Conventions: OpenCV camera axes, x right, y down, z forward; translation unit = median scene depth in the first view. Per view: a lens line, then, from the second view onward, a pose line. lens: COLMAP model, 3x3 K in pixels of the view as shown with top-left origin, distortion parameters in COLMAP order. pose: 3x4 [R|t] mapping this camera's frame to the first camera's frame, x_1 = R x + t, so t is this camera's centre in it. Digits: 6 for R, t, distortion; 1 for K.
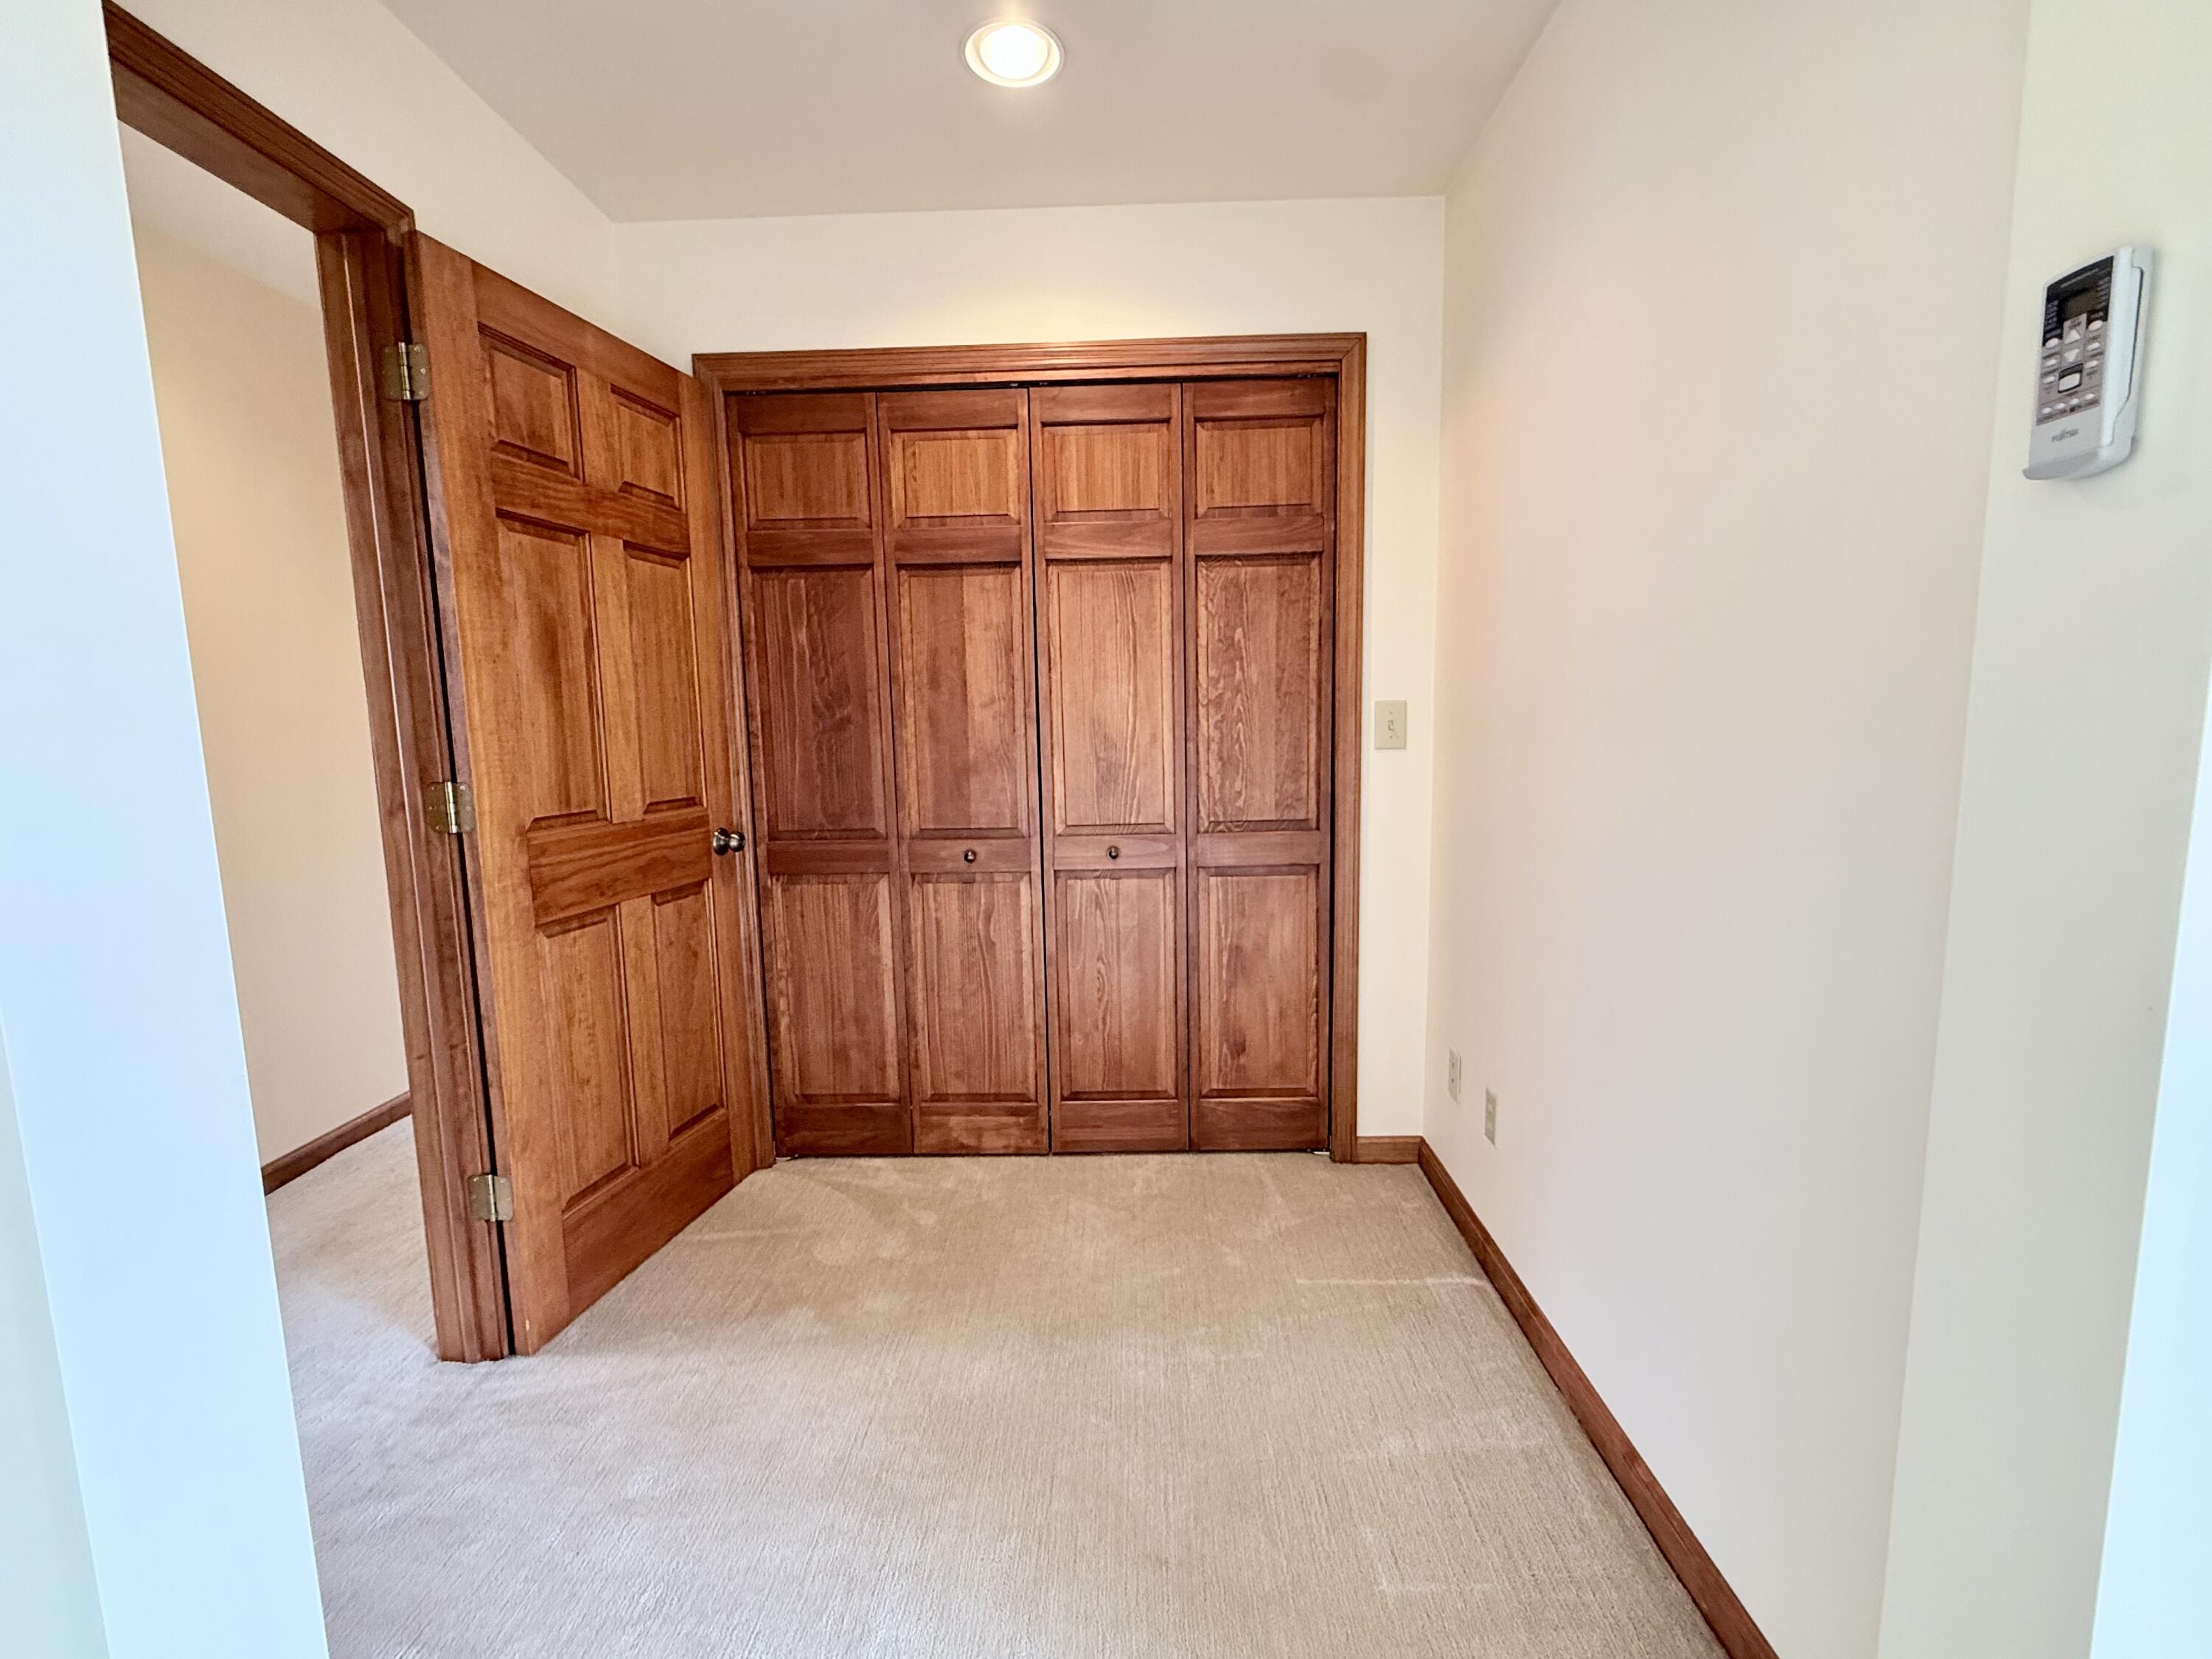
lens RADIAL K [[956.1, 0, 1107.4], [0, 956.1, 839.1], [0, 0, 1]] dist [-0.000585, 0.000033]
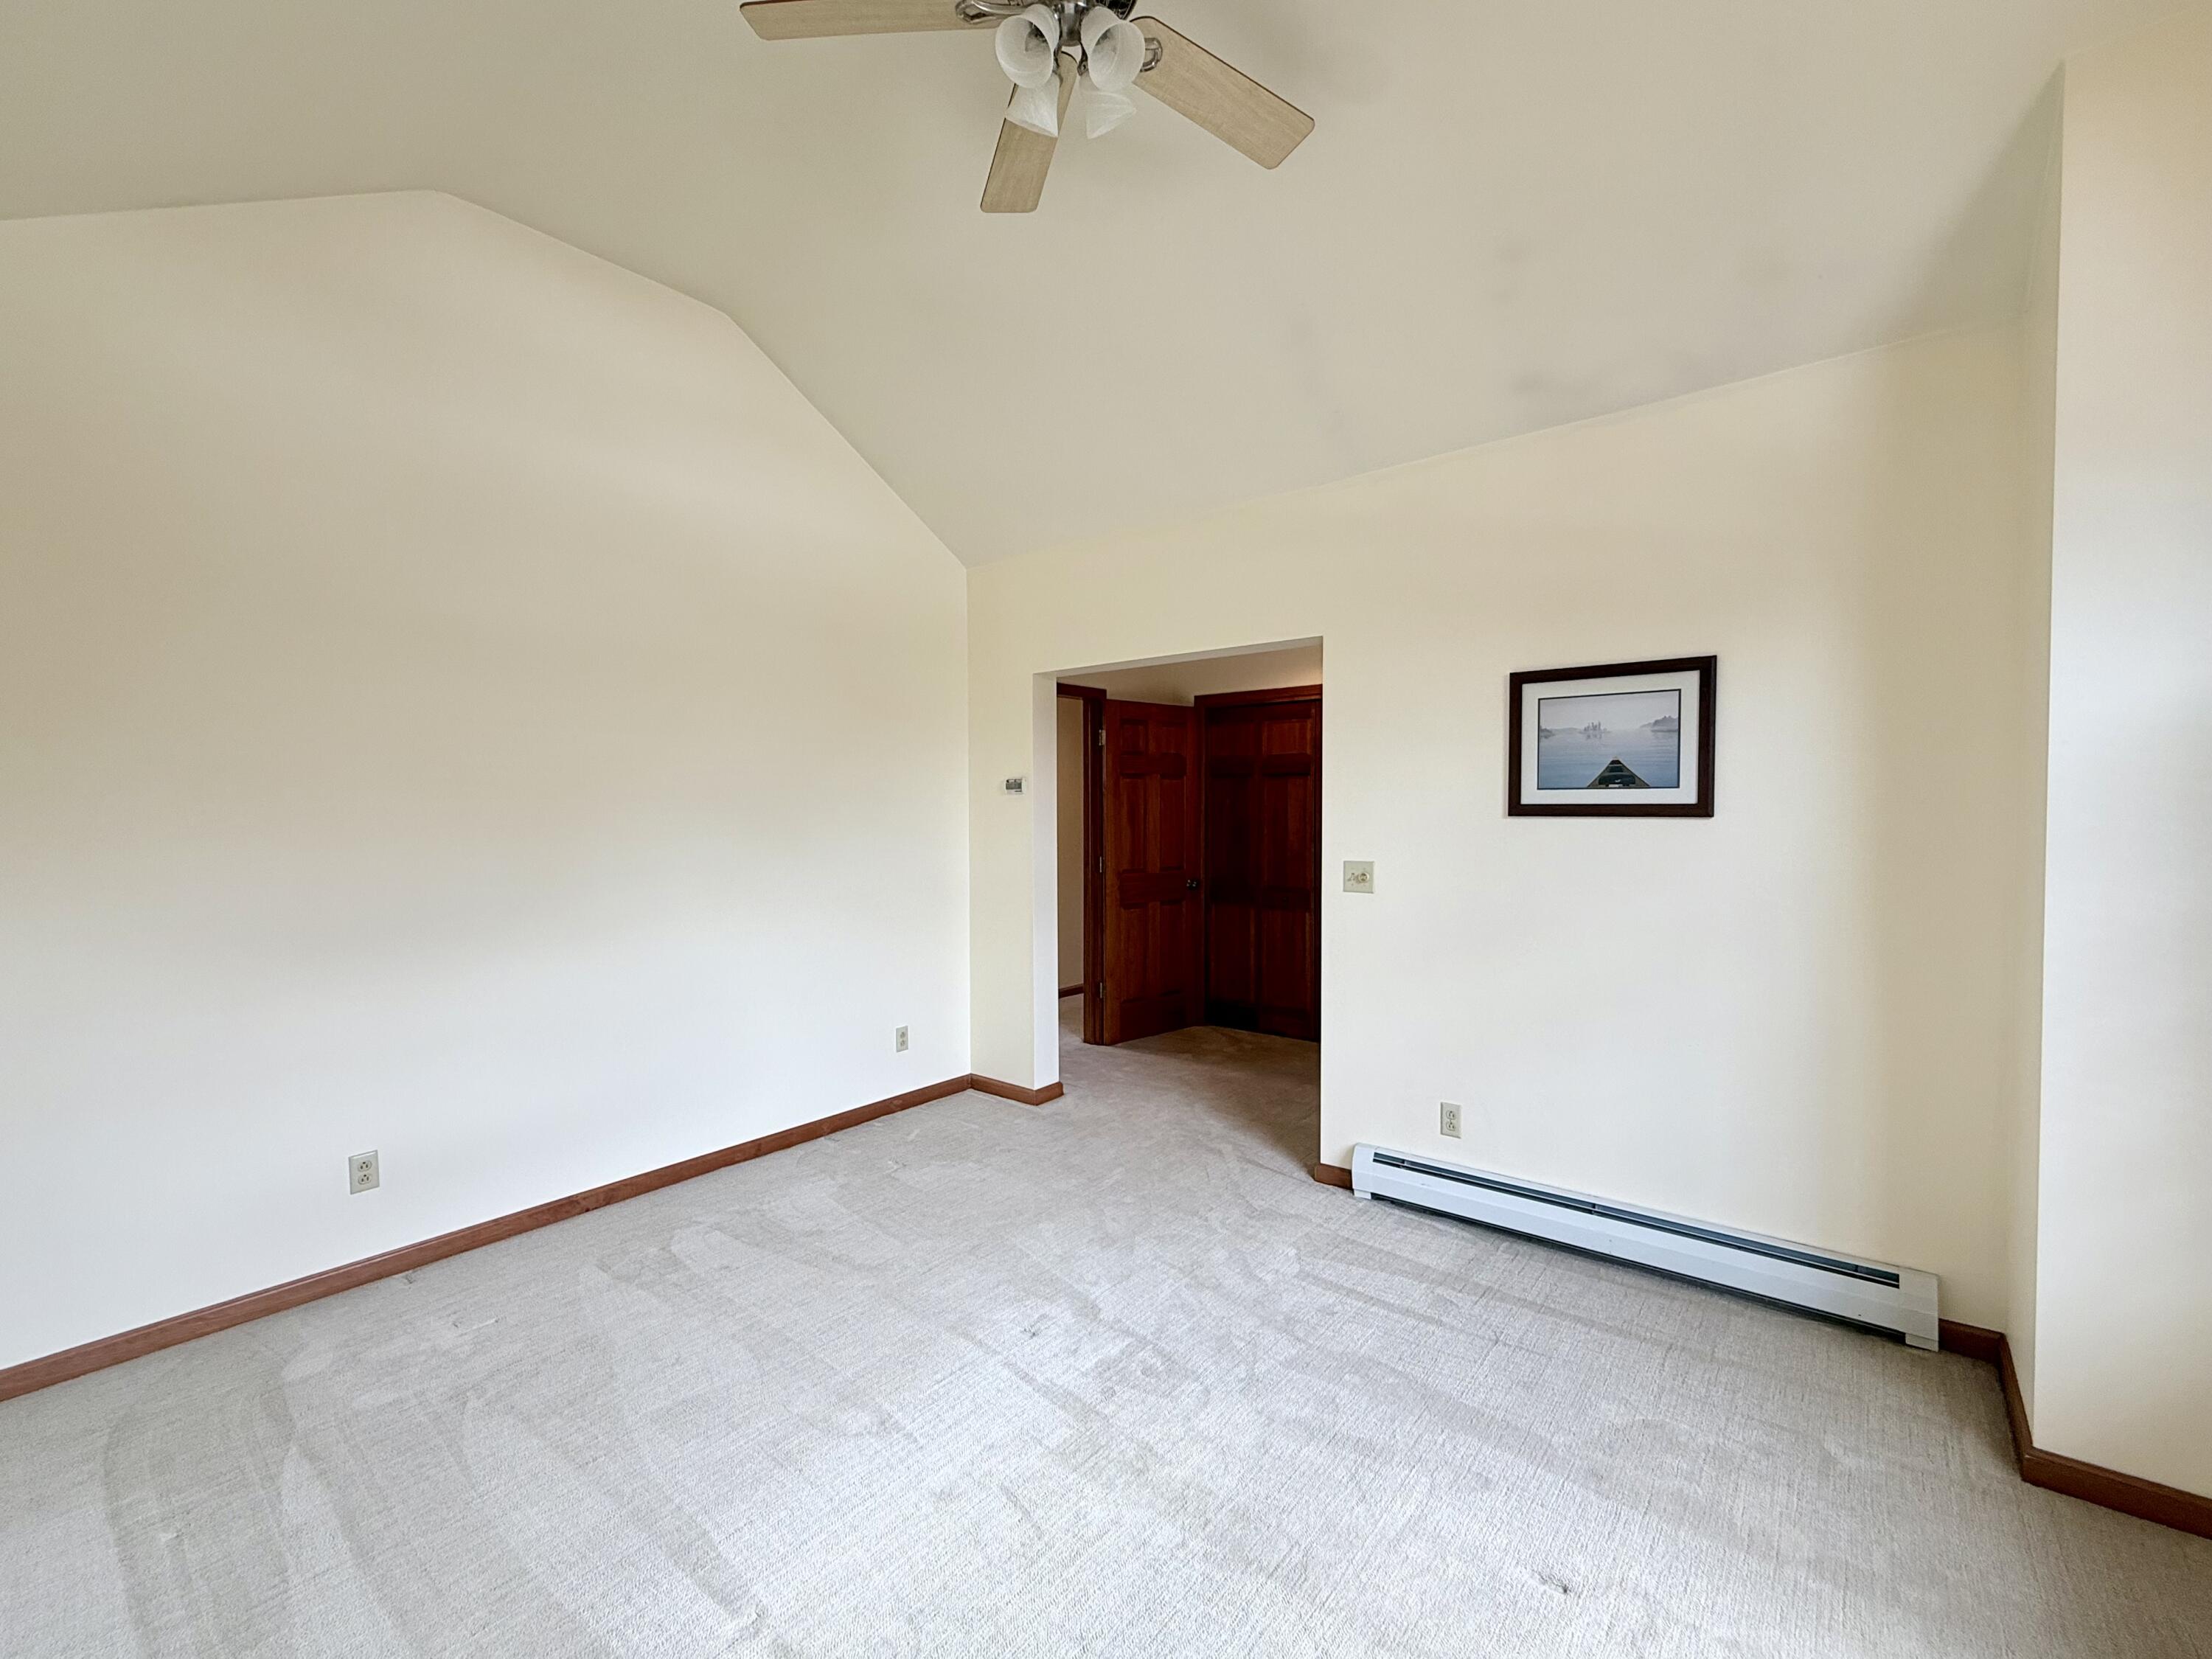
lens RADIAL K [[956.1, 0, 1115.9], [0, 956.1, 825.2], [0, 0, 1]] dist [-0.000585, 0.000033]
pose [[0.812817, 0.026967, -0.581894, 1.092137], [-0.083320, 0.994039, -0.070318, 0.050325], [0.576529, 0.105639, 0.810219, -1.421558]]
